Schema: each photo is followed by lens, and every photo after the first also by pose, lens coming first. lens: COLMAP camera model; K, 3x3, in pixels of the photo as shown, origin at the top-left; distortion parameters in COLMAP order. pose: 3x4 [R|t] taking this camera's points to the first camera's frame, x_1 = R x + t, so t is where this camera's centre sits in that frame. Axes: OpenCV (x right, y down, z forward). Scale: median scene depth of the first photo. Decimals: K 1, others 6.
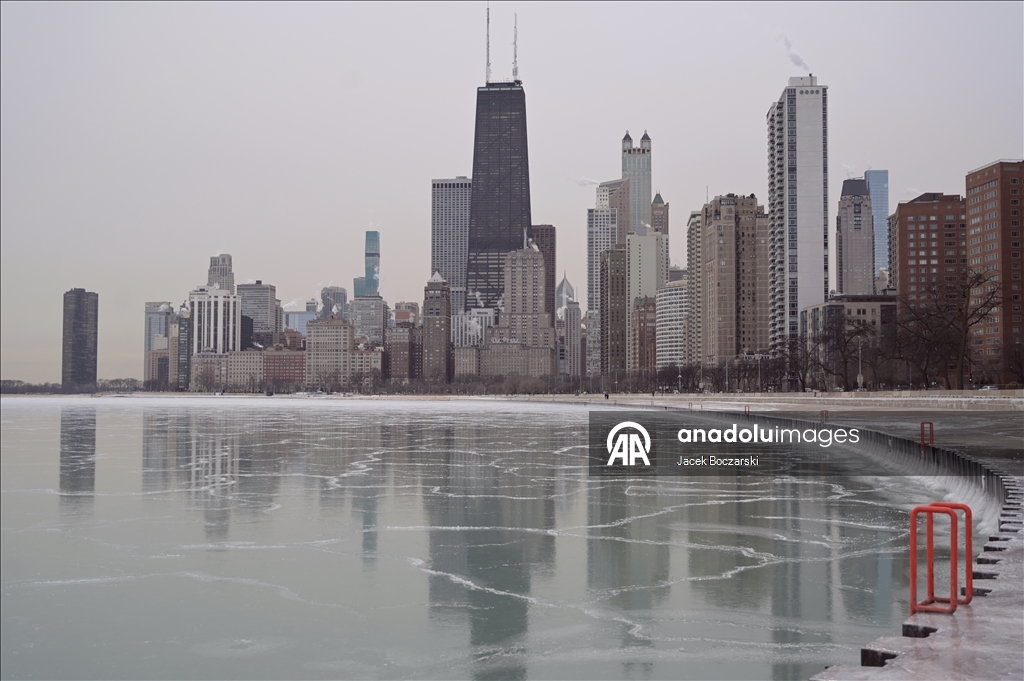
lens RADIAL K [[1181.6, 0, 512.0], [0, 1181.6, 340.5], [0, 0, 1]] dist [-0.000926, 0.005215]
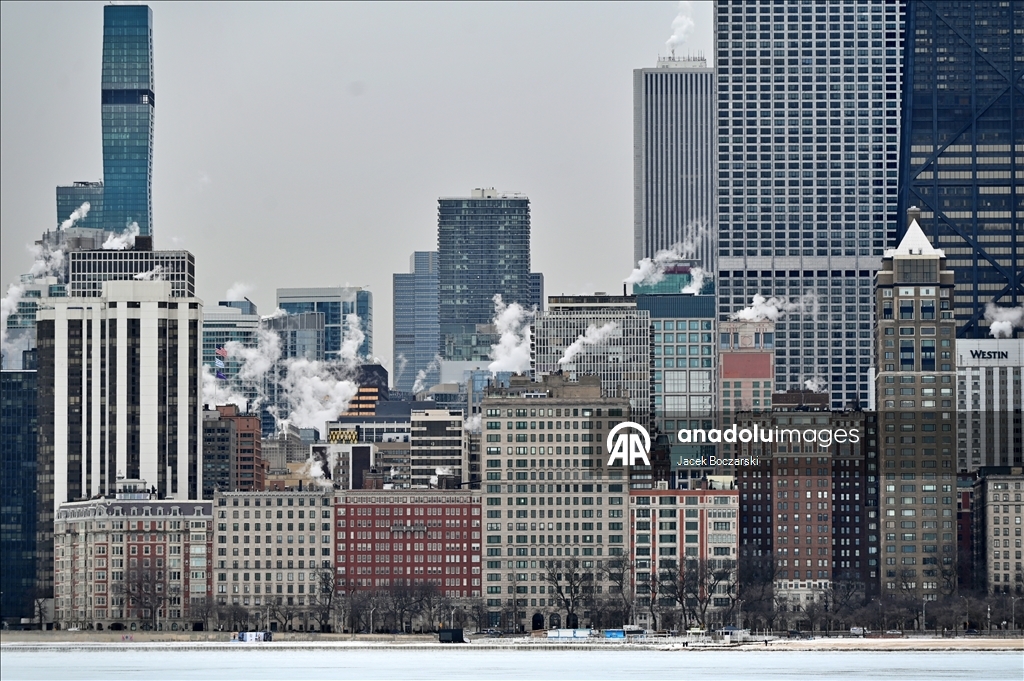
lens RADIAL K [[5045.7, 0, 537.1], [0, 5045.7, 340.4], [0, 0, 1]] dist [0.075914, -2.562769]
pose [[0.997734, -0.001740, 0.067253, -0.245456], [0.002511, 0.999932, -0.011374, -0.014209], [-0.067229, 0.011518, 0.997671, -0.266548]]
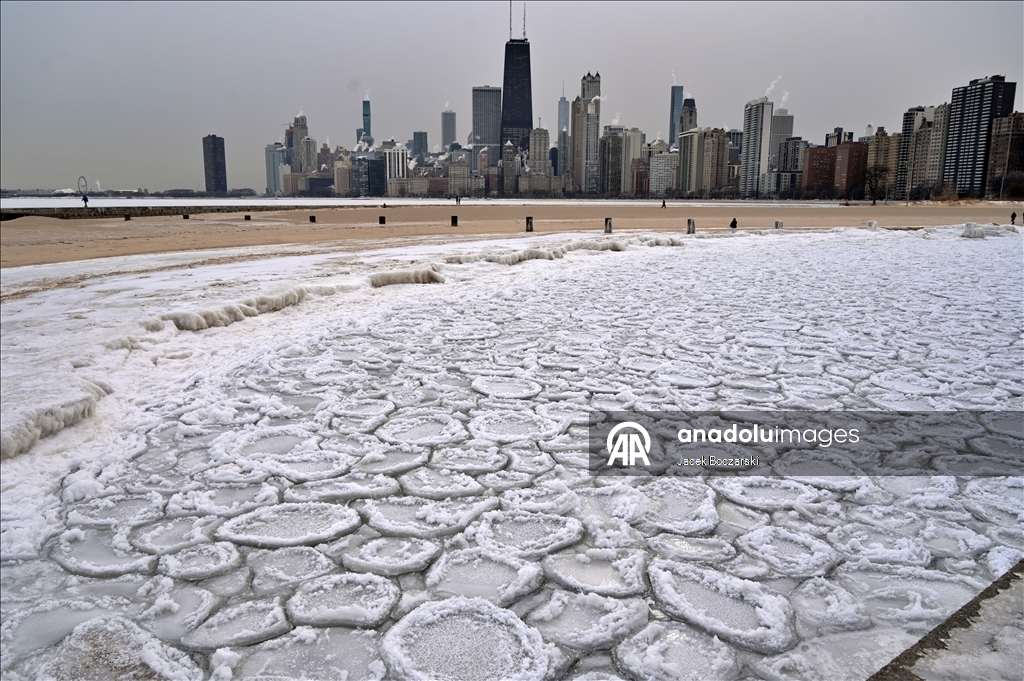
lens RADIAL K [[755.3, 0, 504.7], [0, 755.3, 343.5], [0, 0, 1]] dist [-0.008704, -0.000878]
pose [[0.980018, -0.036444, 0.195540, -0.353086], [-0.010546, 0.972168, 0.234048, -0.020112], [-0.198627, -0.231433, 0.952358, -0.386635]]
